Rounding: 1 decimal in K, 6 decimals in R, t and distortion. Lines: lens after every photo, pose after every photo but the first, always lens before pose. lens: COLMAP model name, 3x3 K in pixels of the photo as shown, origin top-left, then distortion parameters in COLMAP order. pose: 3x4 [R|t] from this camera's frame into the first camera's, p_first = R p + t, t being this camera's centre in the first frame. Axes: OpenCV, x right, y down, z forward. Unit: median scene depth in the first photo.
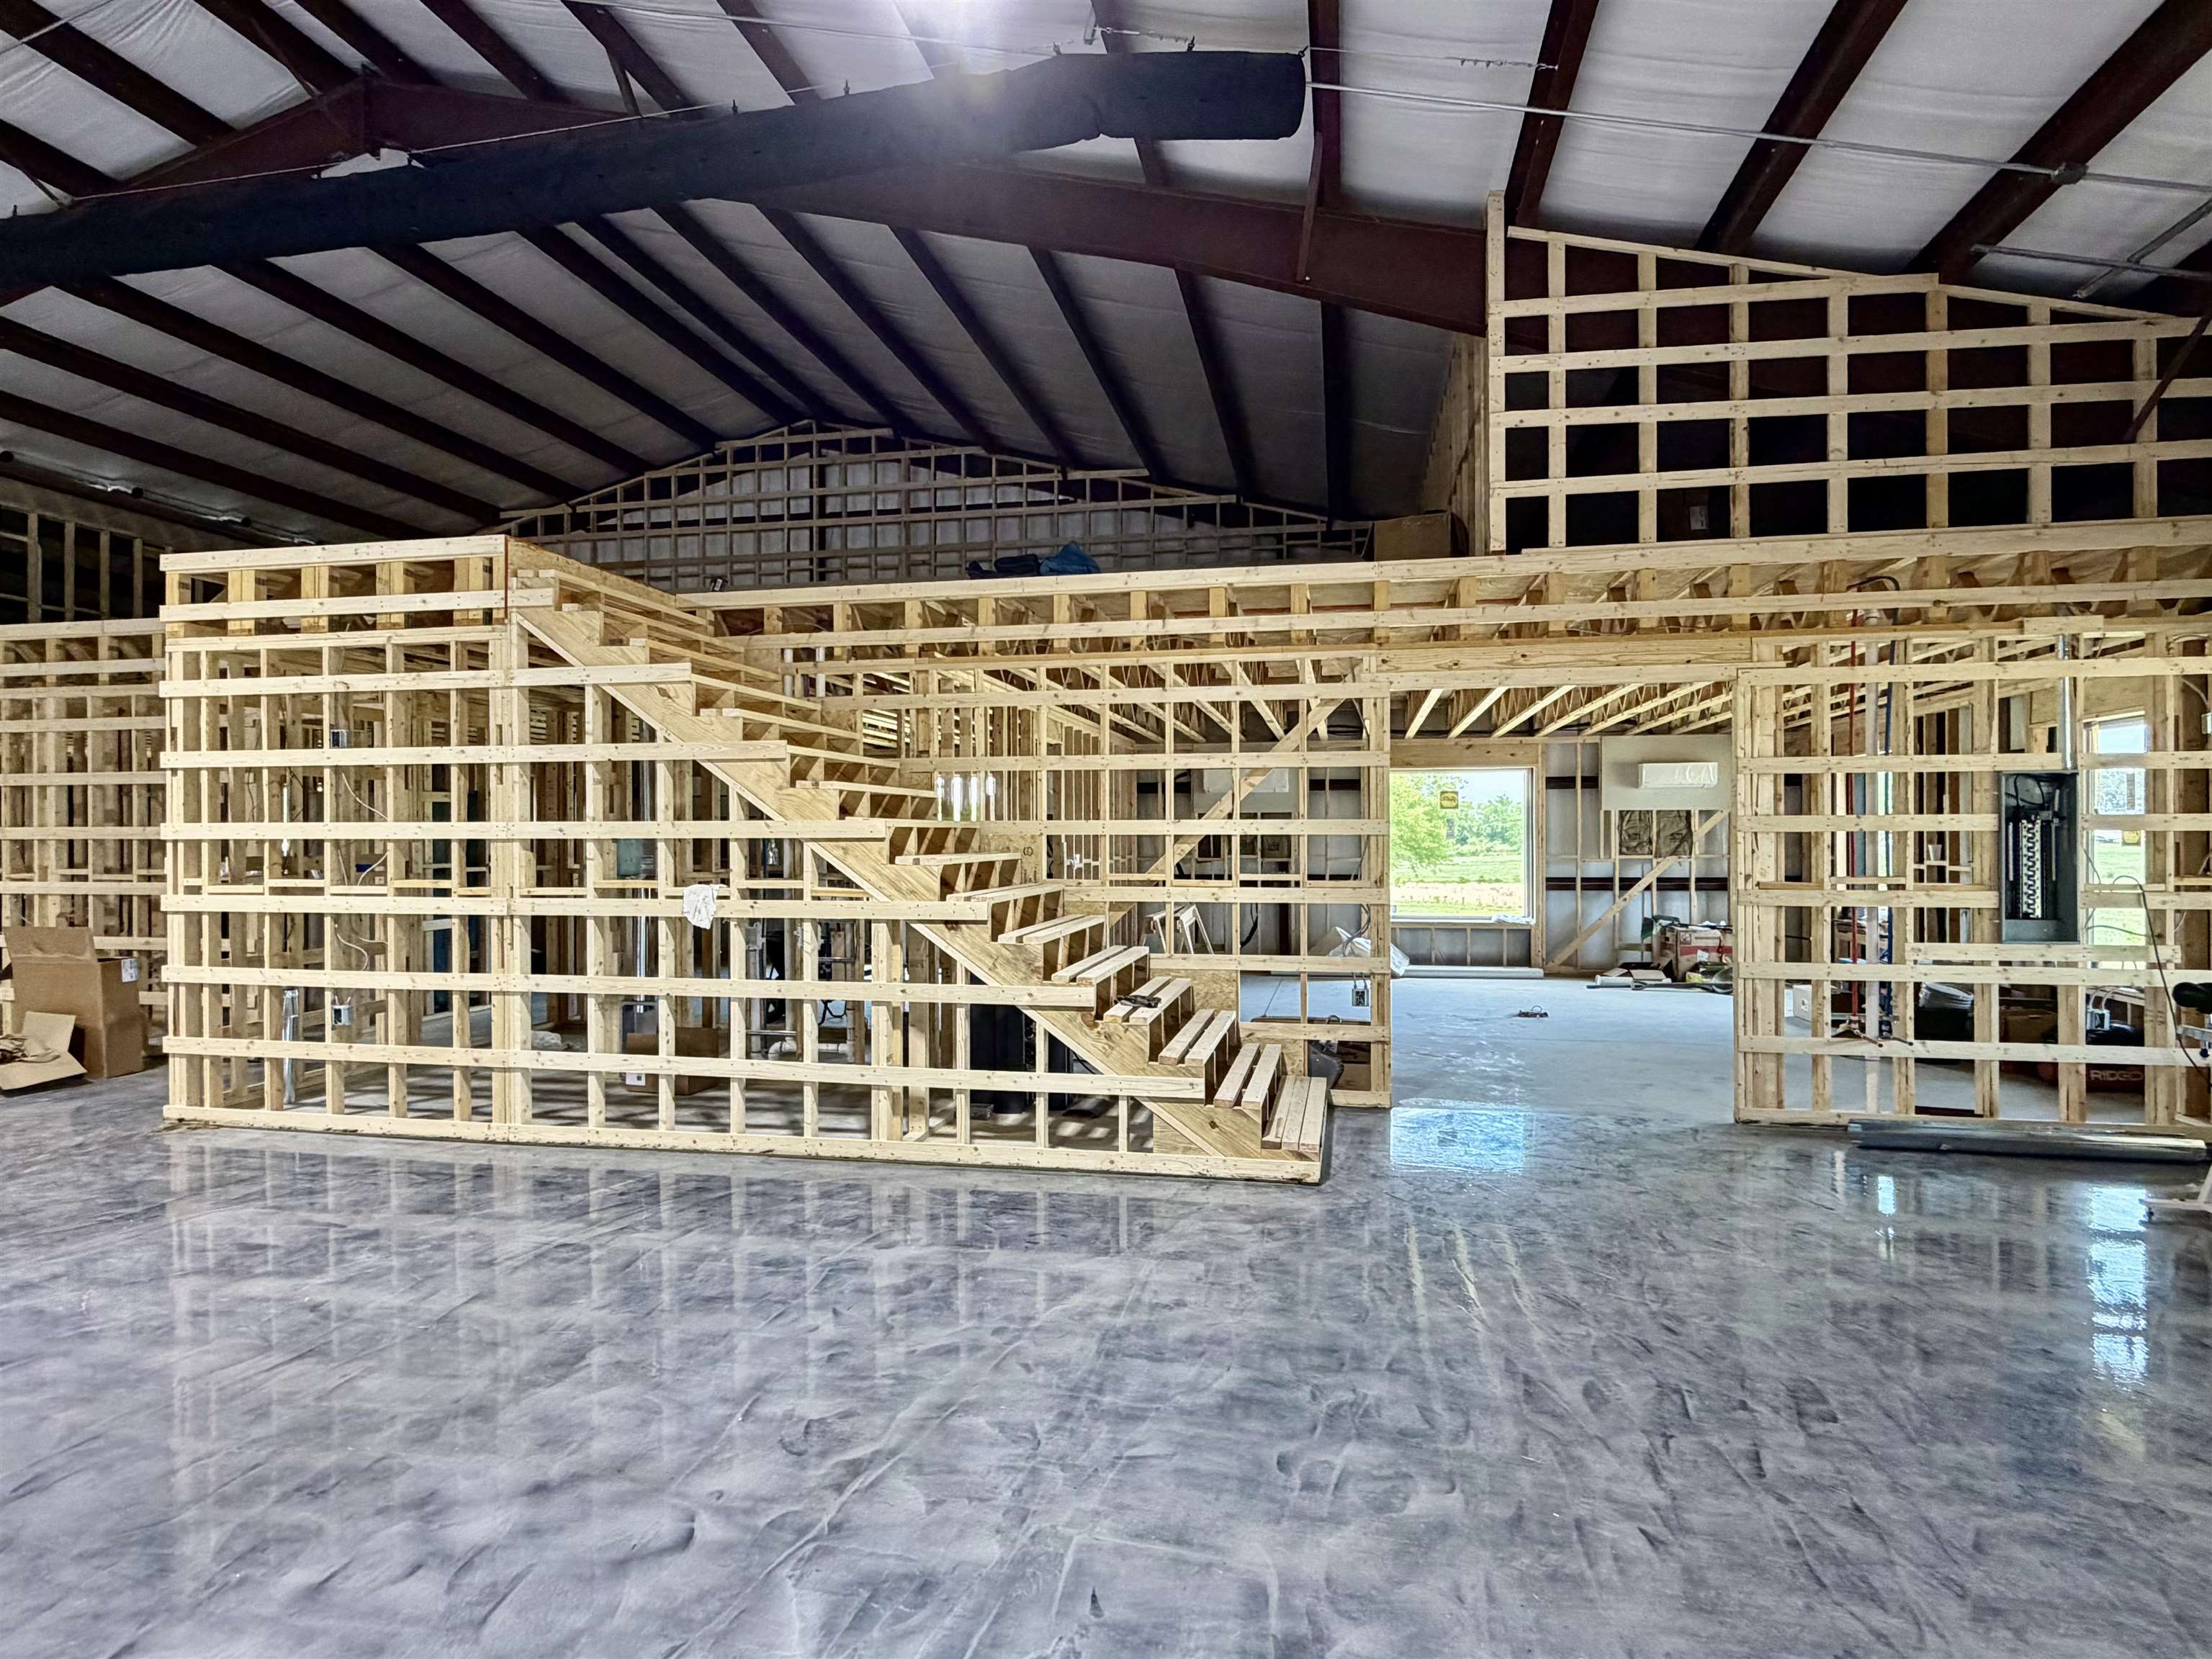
lens RADIAL K [[1198.9, 0, 1093.6], [0, 1198.9, 835.6], [0, 0, 1]] dist [0.001690, -0.000604]
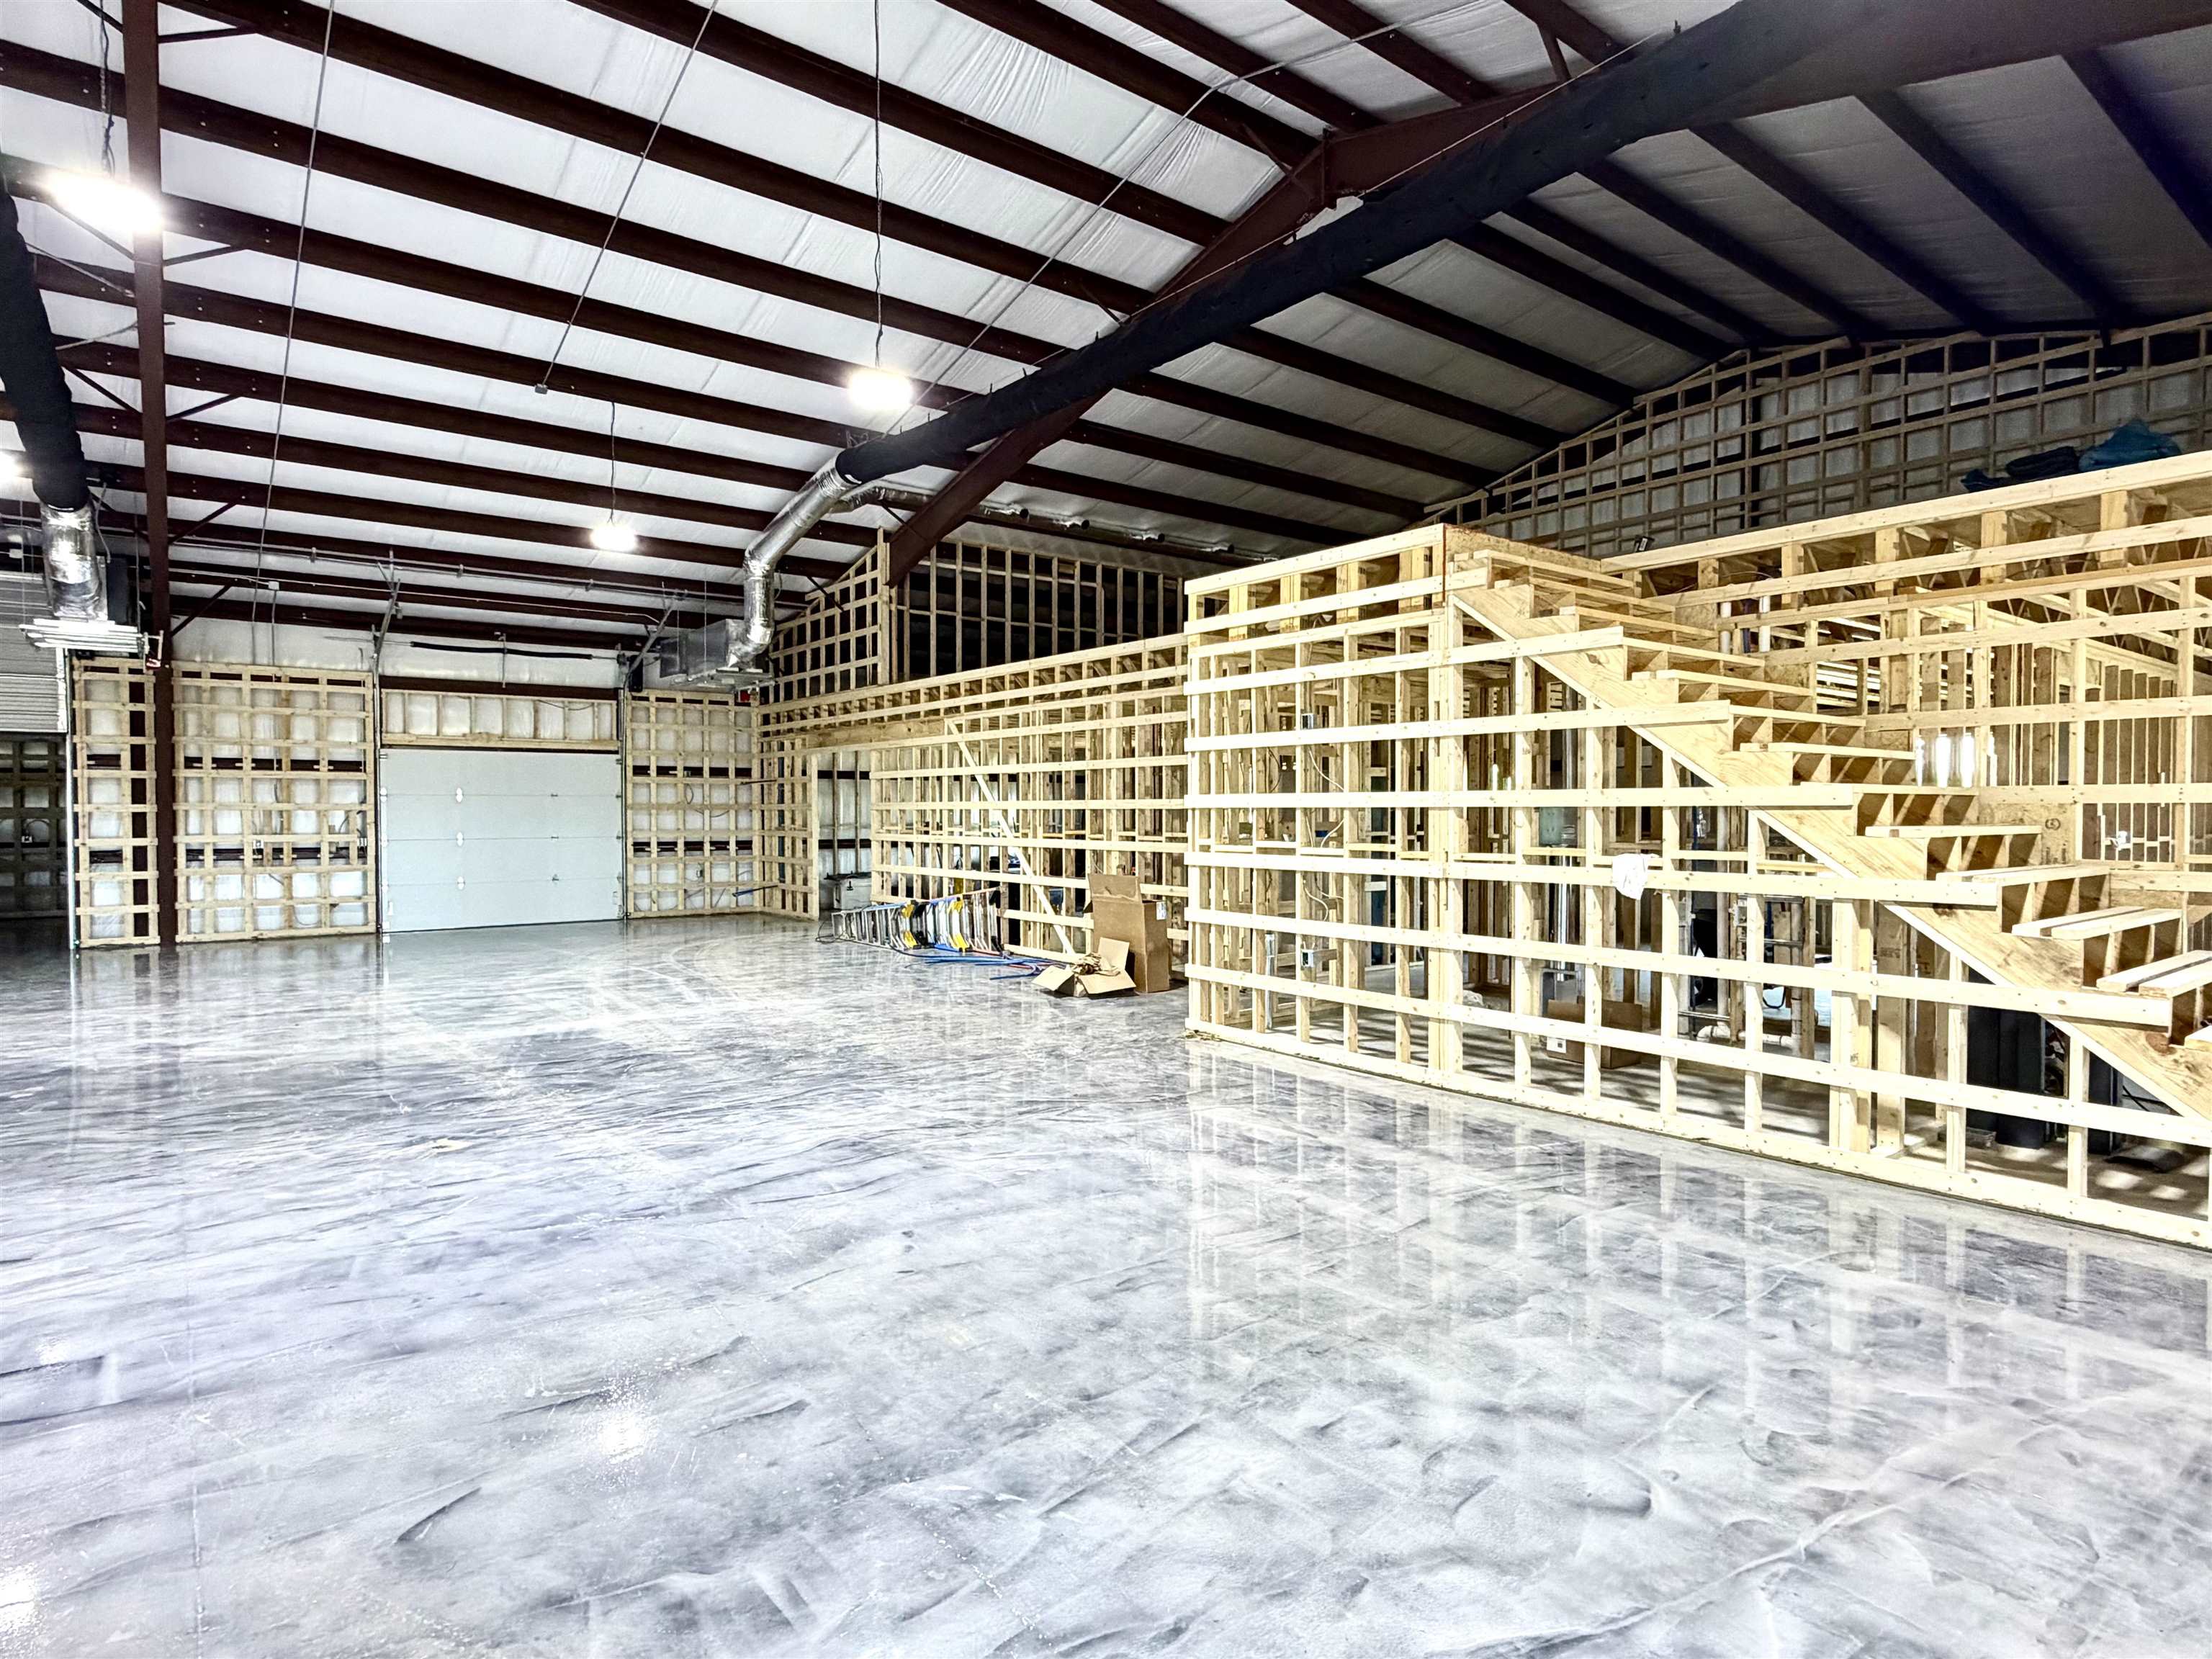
lens RADIAL K [[1198.9, 0, 1116.5], [0, 1198.9, 834.9], [0, 0, 1]] dist [0.001690, -0.000604]
pose [[0.763900, 0.014662, -0.645168, -0.017394], [-0.001562, 0.999781, 0.020871, 0.005411], [0.645333, -0.014935, 0.763755, -0.011187]]
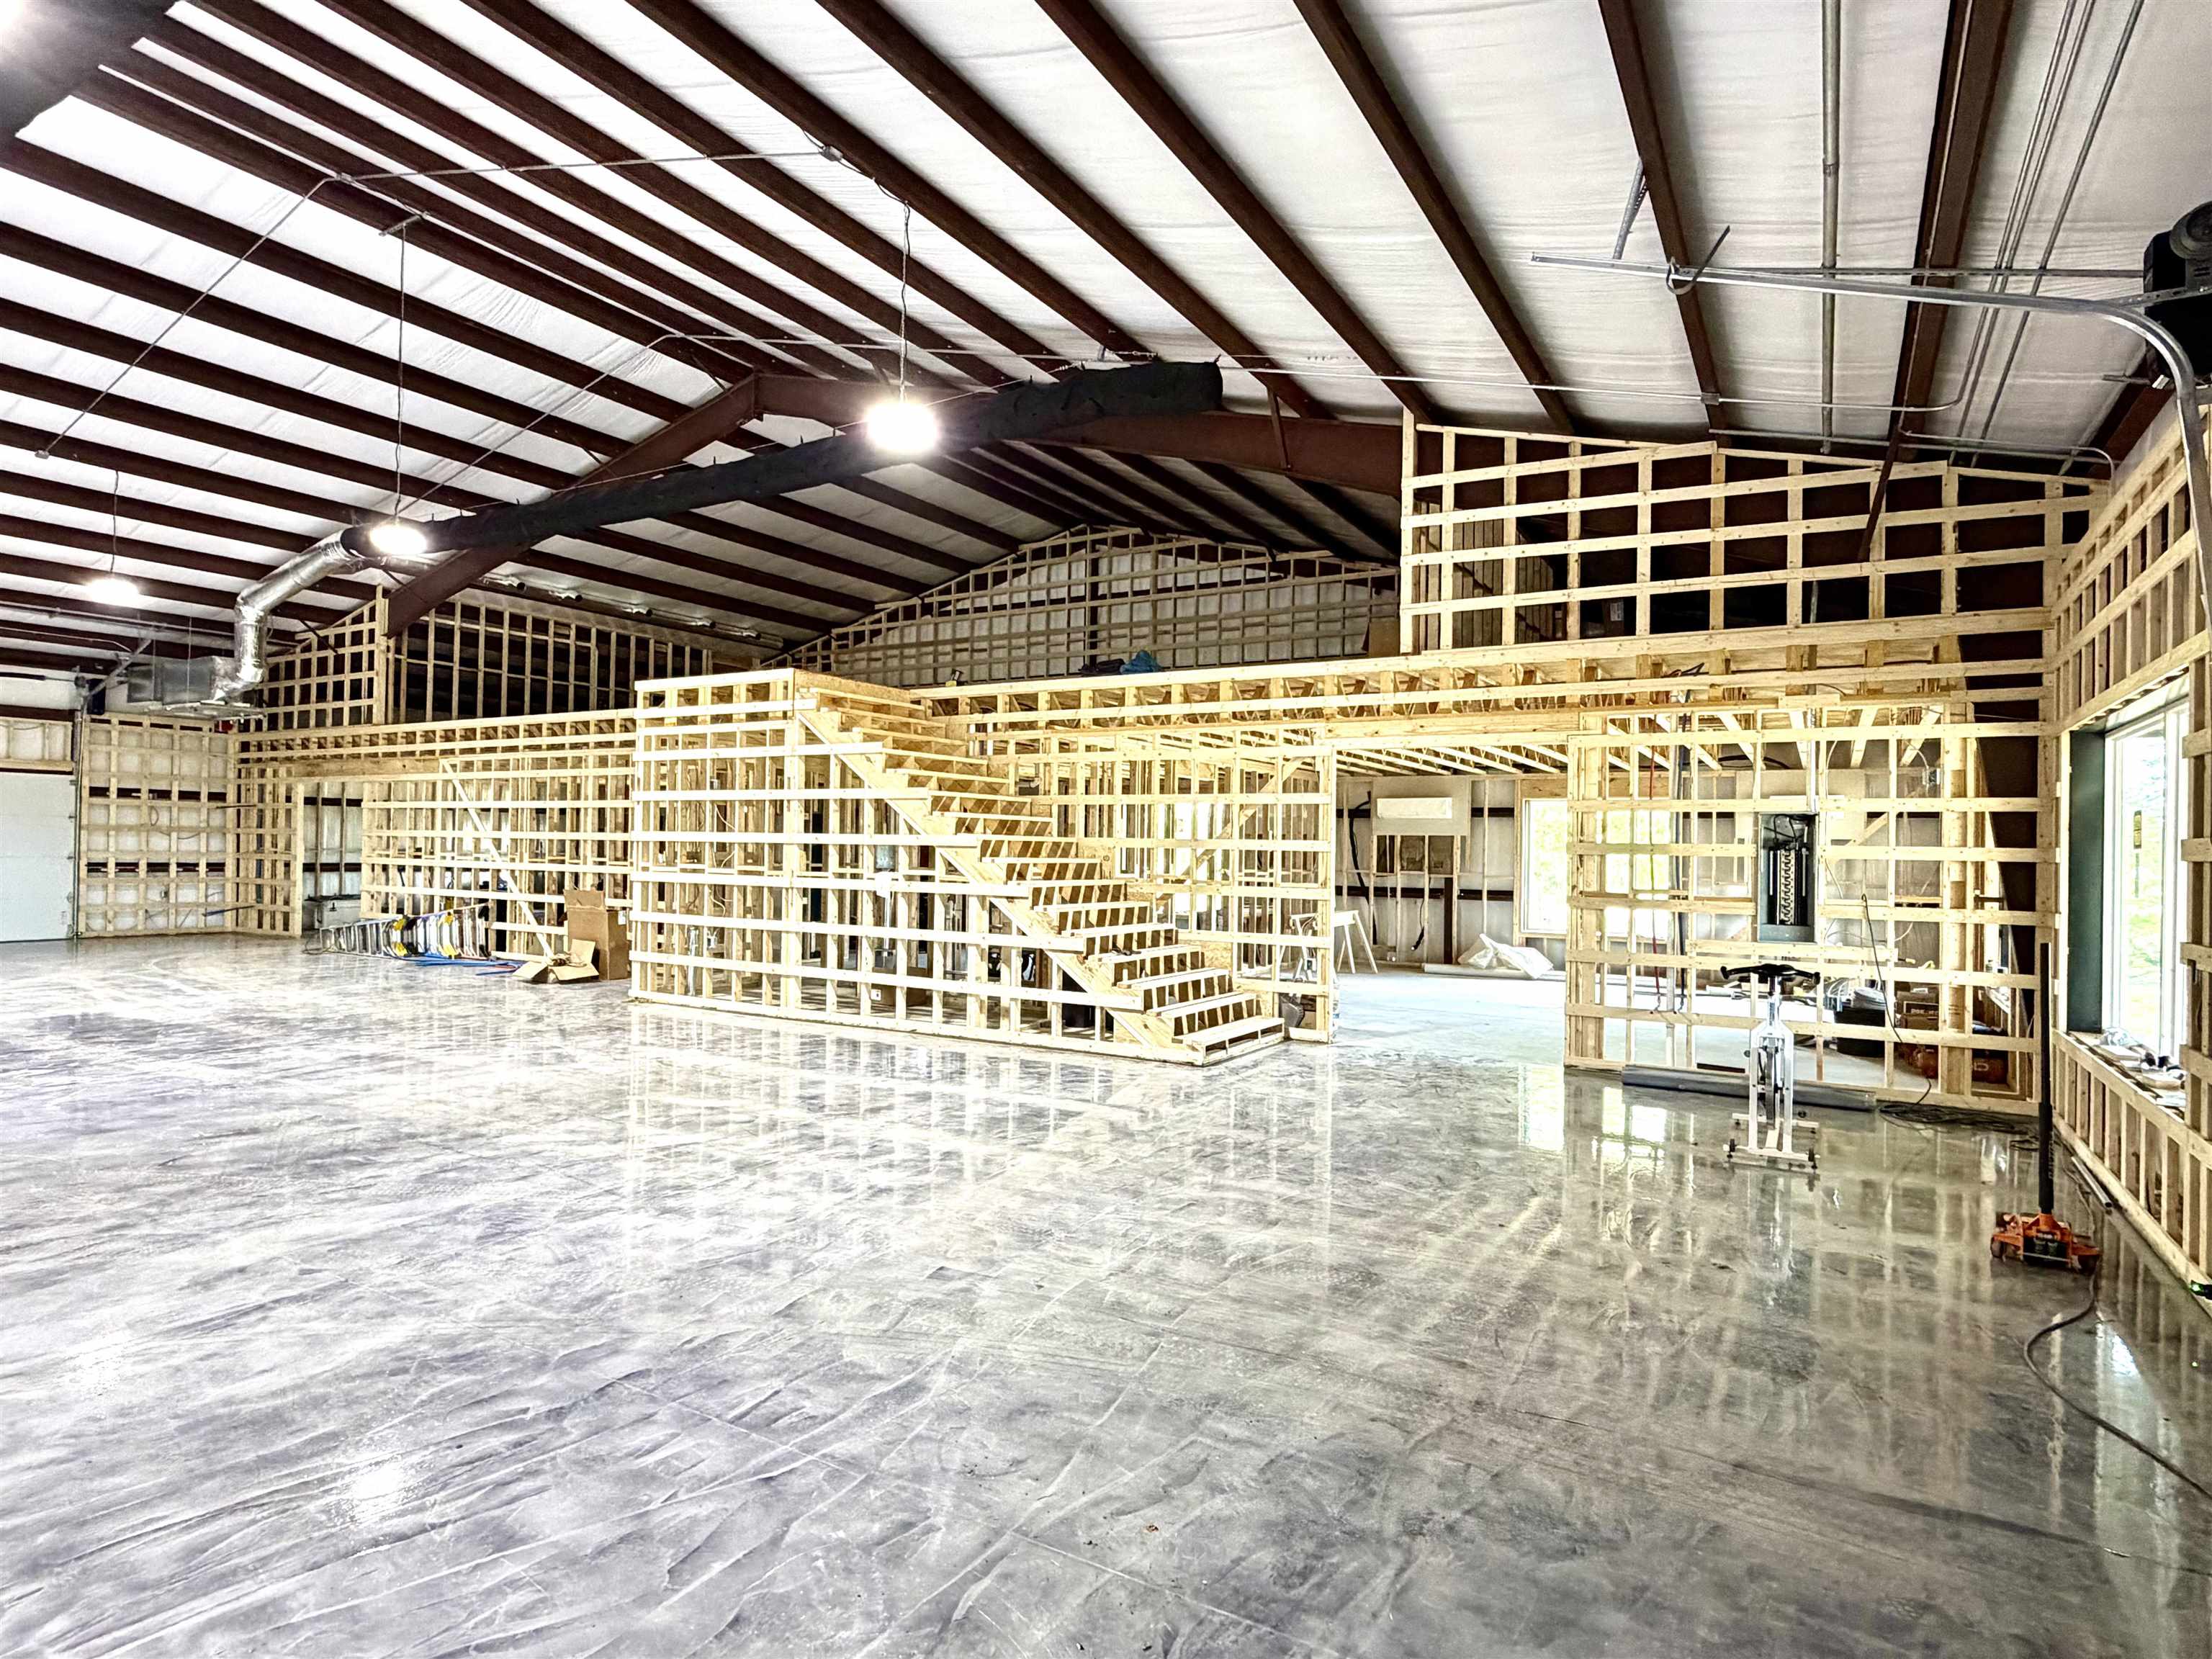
lens RADIAL K [[1198.9, 0, 1099.7], [0, 1198.9, 834.7], [0, 0, 1]] dist [0.001690, -0.000604]
pose [[0.943805, 0.015316, -0.330148, 0.480733], [-0.020390, 0.999721, -0.011911, 0.002026], [0.329874, 0.017974, 0.943854, -0.466448]]
